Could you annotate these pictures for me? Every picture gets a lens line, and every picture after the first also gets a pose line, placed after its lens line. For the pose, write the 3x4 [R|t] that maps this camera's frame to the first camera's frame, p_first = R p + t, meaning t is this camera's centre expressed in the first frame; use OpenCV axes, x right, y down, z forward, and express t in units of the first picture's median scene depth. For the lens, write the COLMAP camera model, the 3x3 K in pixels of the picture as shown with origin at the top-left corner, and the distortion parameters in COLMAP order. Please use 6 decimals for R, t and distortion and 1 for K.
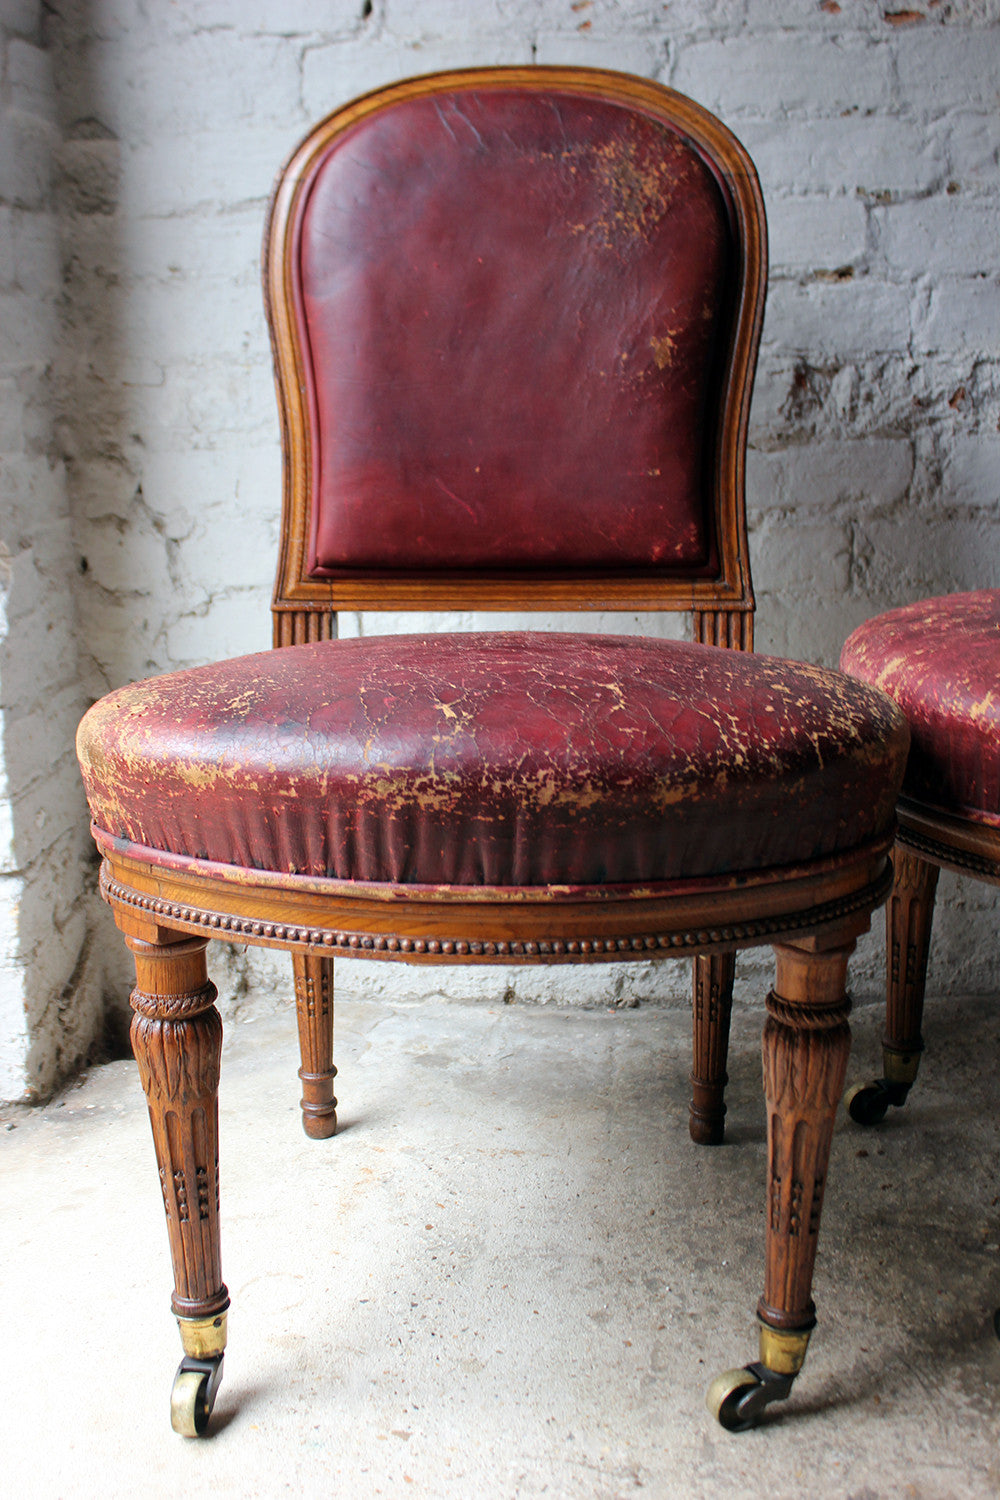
lens RADIAL K [[1727.0, 0, 495.6], [0, 1727.0, 736.1], [0, 0, 1]] dist [-0.035629, 0.000000]
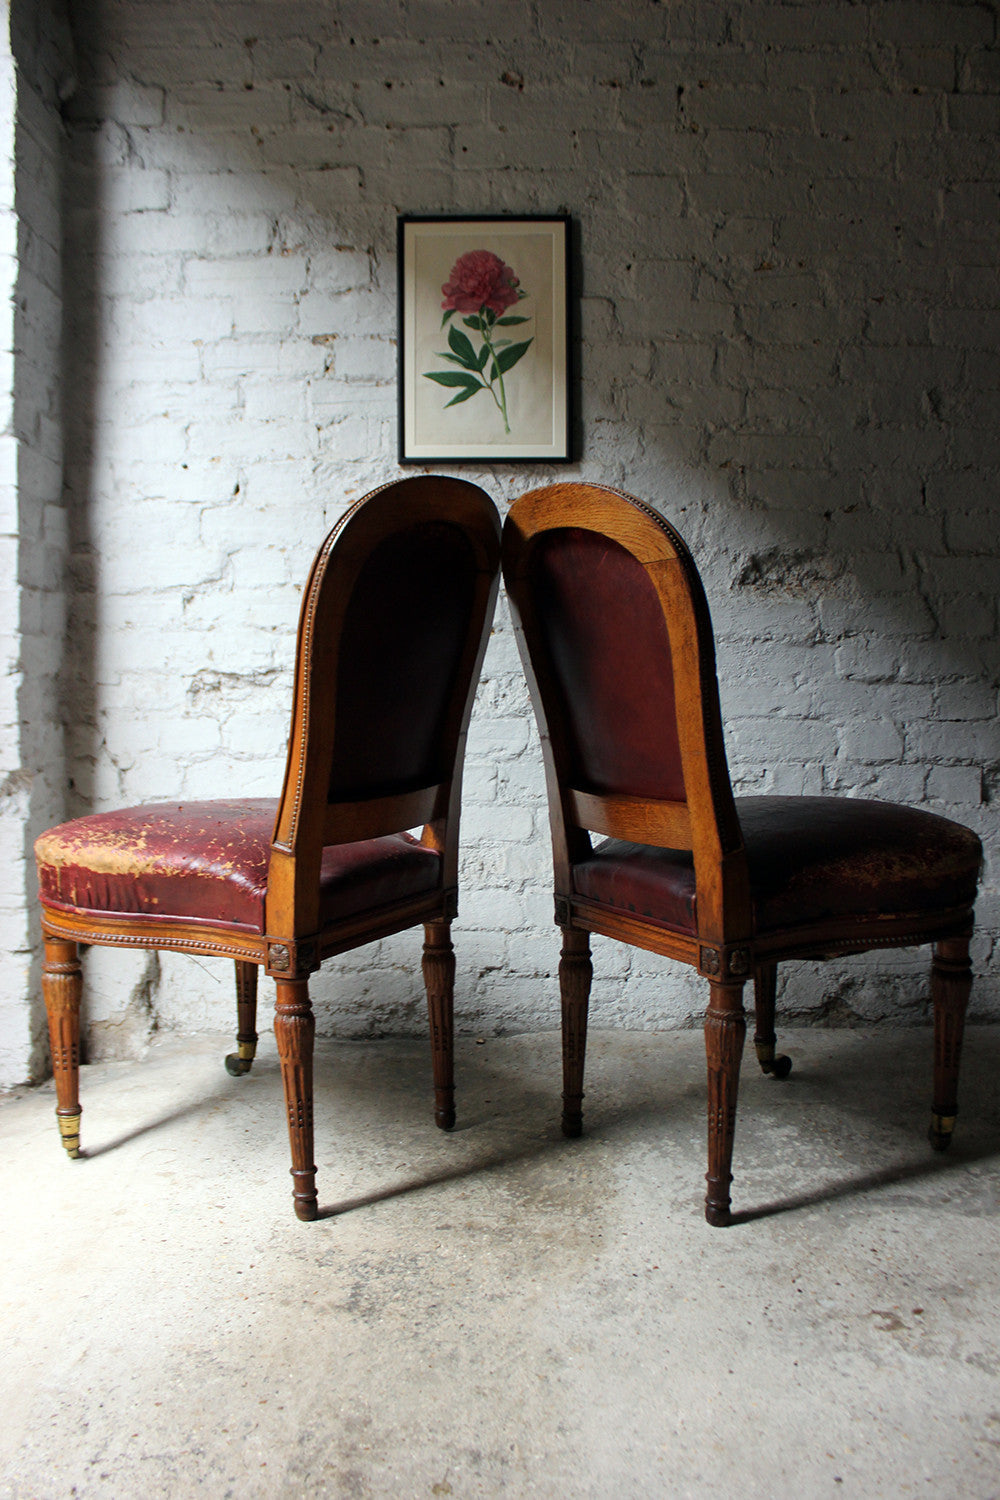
lens RADIAL K [[1362.1, 0, 478.9], [0, 1362.1, 734.8], [0, 0, 1]] dist [-0.092918, 0.000000]
pose [[0.997382, 0.009961, 0.071626, 0.084656], [0.000787, 0.988914, -0.148488, 0.061964], [-0.072311, 0.148156, 0.986317, -0.436832]]
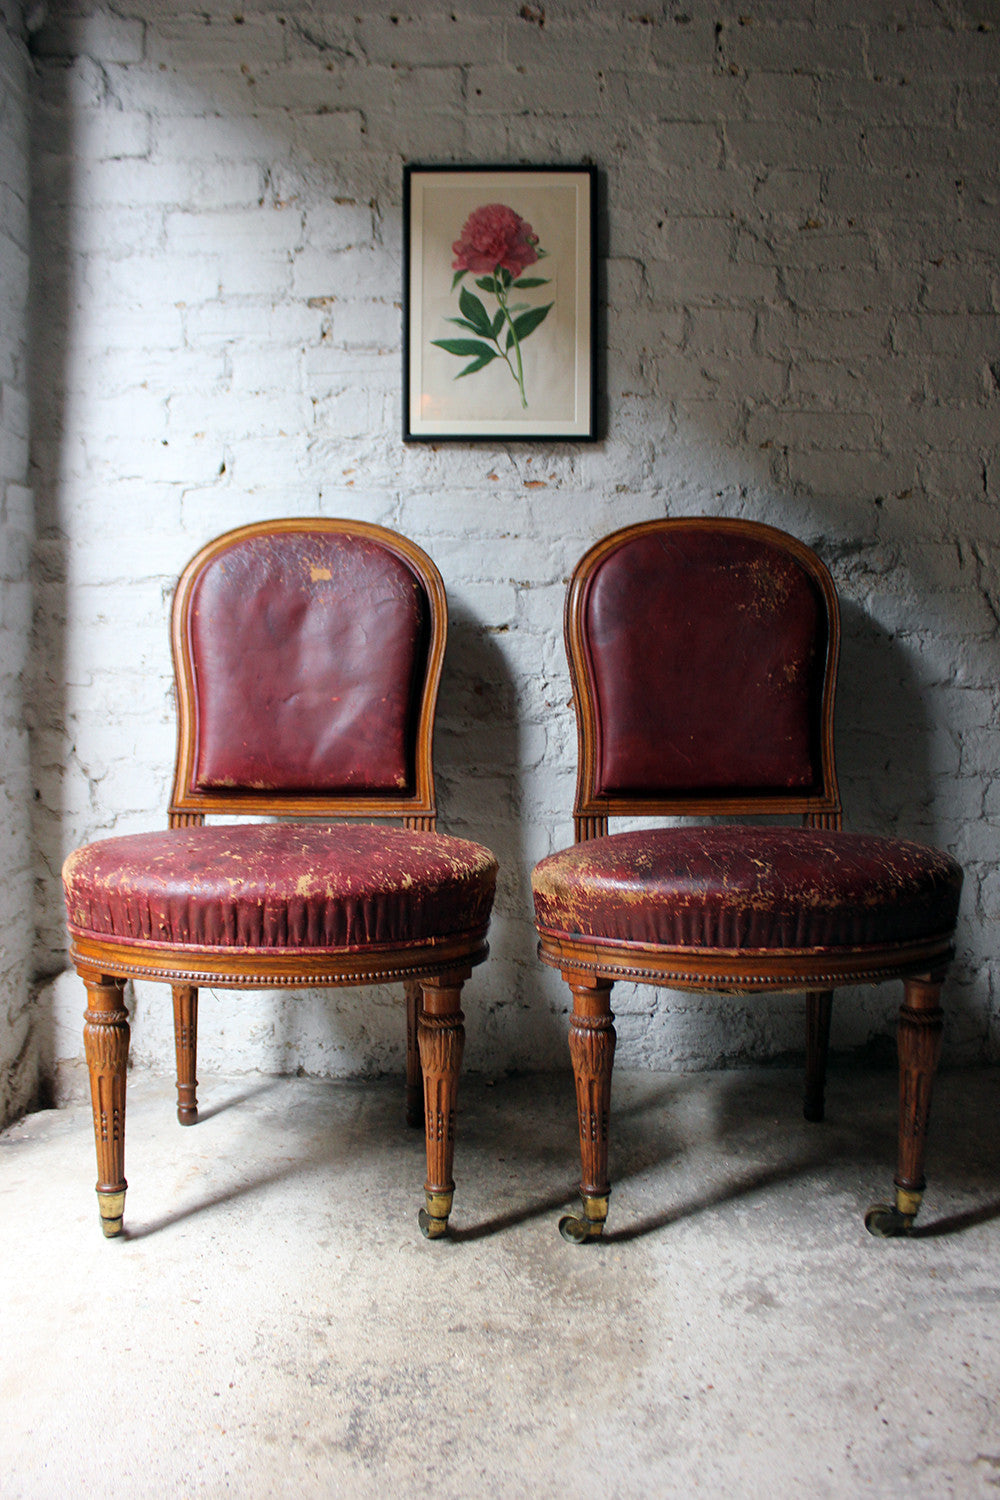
lens RADIAL K [[1362.1, 0, 478.7], [0, 1362.1, 723.6], [0, 0, 1]] dist [-0.092918, 0.000000]
pose [[0.996914, 0.015065, 0.077037, 0.076334], [-0.003435, 0.988843, -0.148925, 0.021829], [-0.078421, 0.148201, 0.985843, -0.292373]]
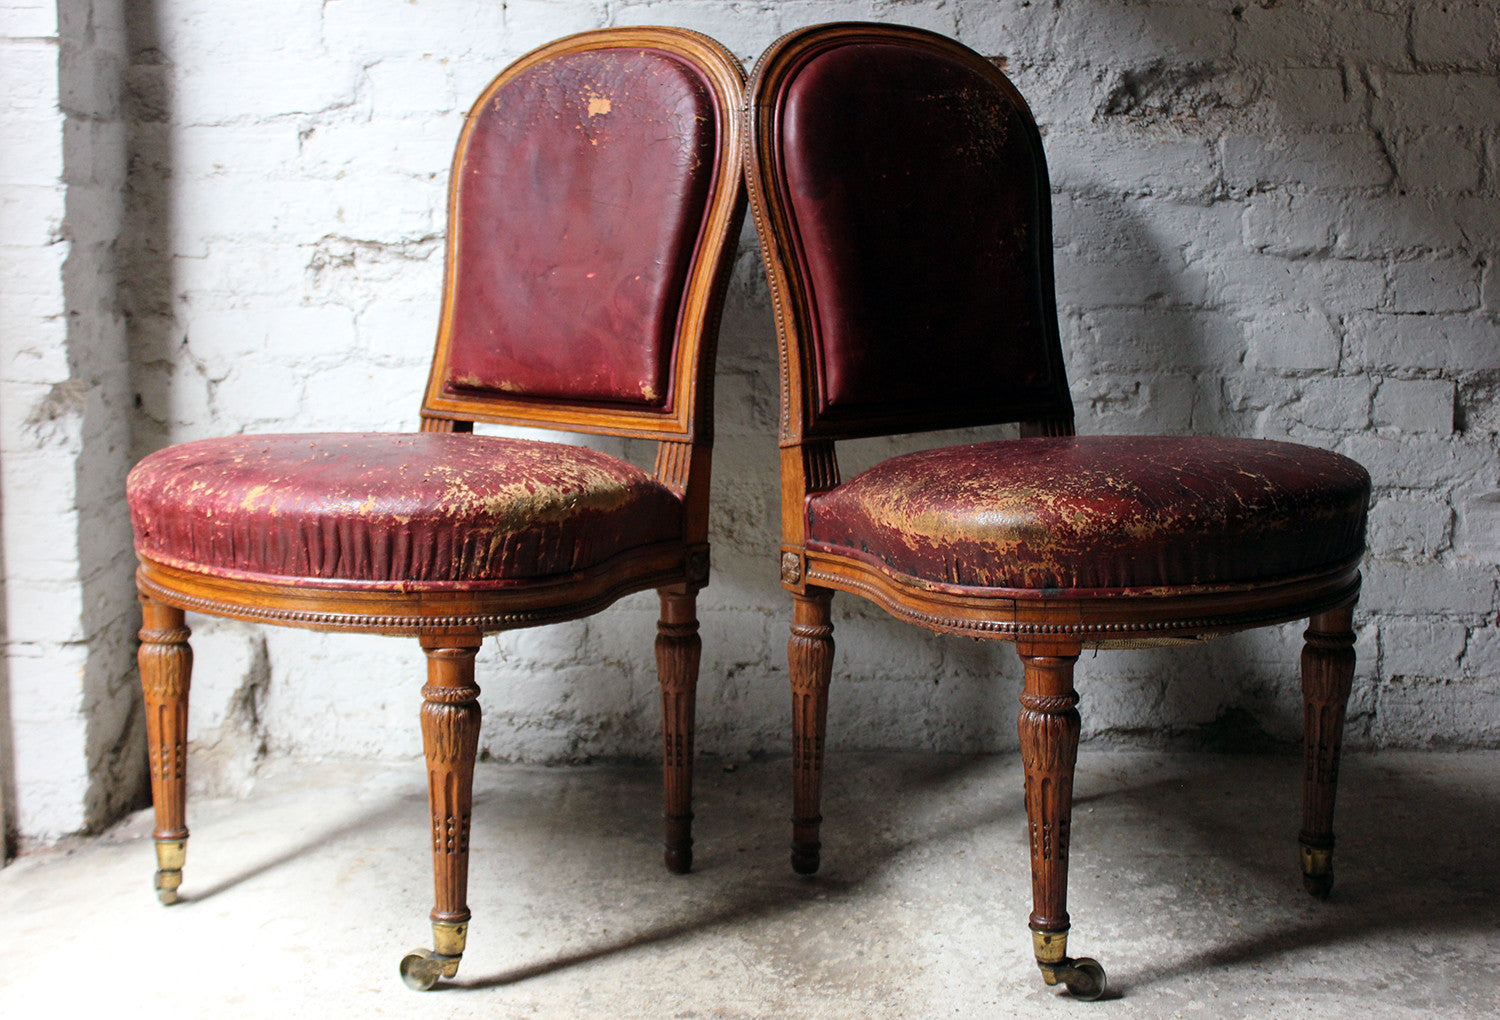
lens RADIAL K [[2099.3, 0, 736.4], [0, 2099.3, 463.3], [0, 0, 1]] dist [0.005212, 0.000000]
pose [[0.996438, 0.006922, 0.084045, 0.064042], [-0.000229, 0.996845, -0.079379, 0.067904], [-0.084329, 0.079077, 0.993295, -0.548319]]
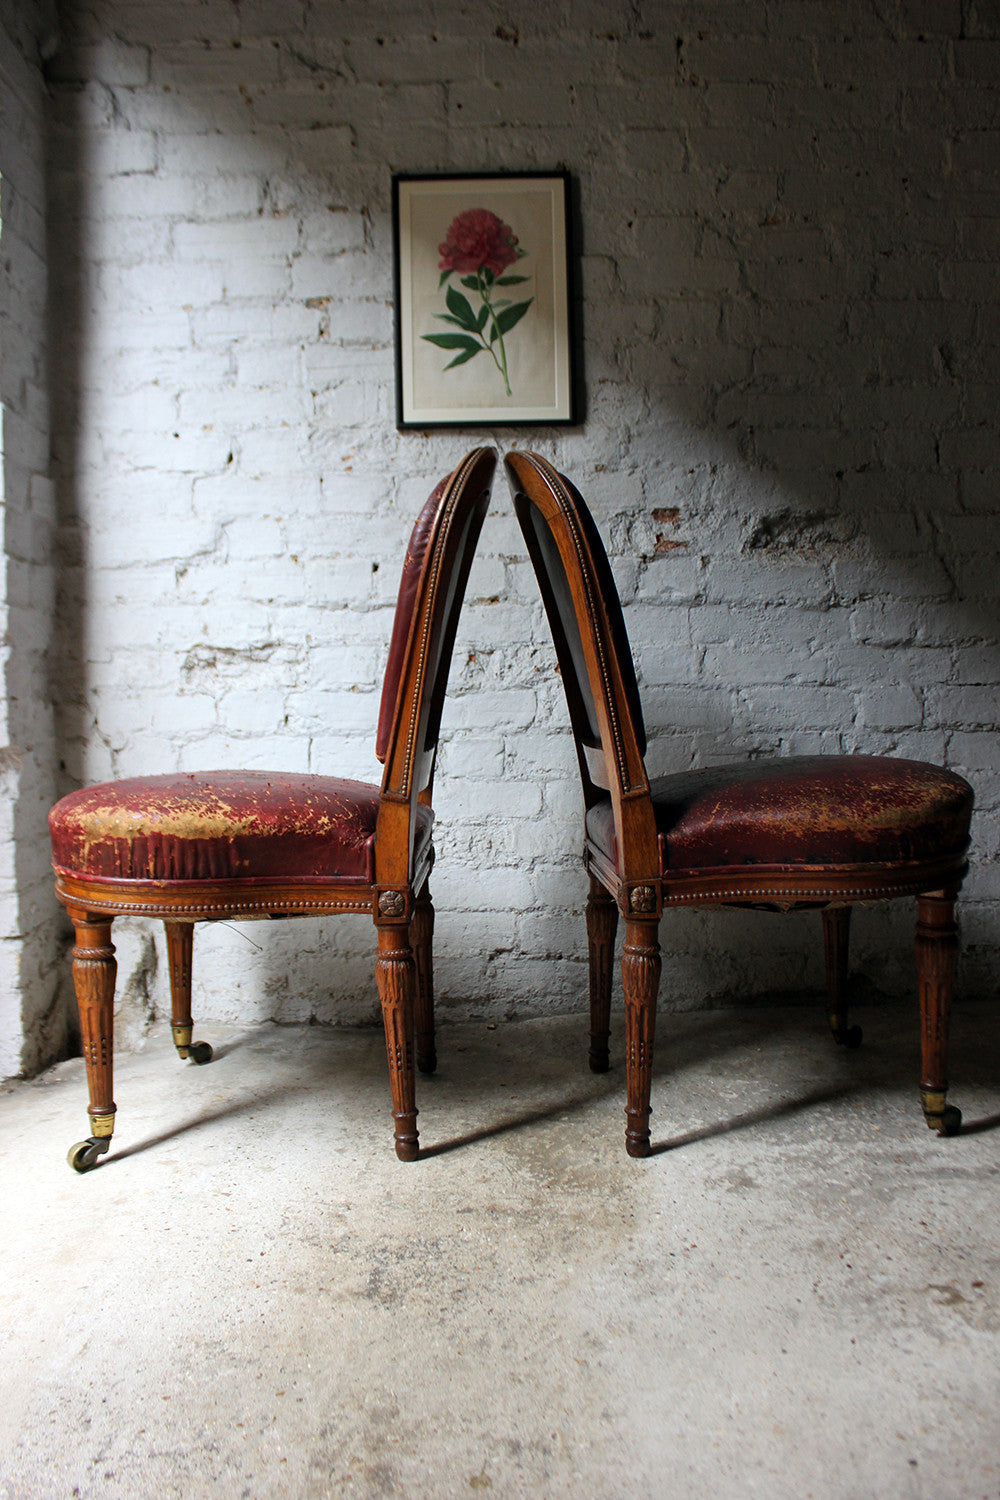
lens RADIAL K [[1362.1, 0, 479.5], [0, 1362.1, 723.5], [0, 0, 1]] dist [-0.092918, 0.000000]
pose [[0.996741, -0.005966, 0.080445, 0.070554], [0.019290, 0.985957, -0.165883, 0.095228], [-0.078326, 0.166894, 0.982859, -0.378813]]
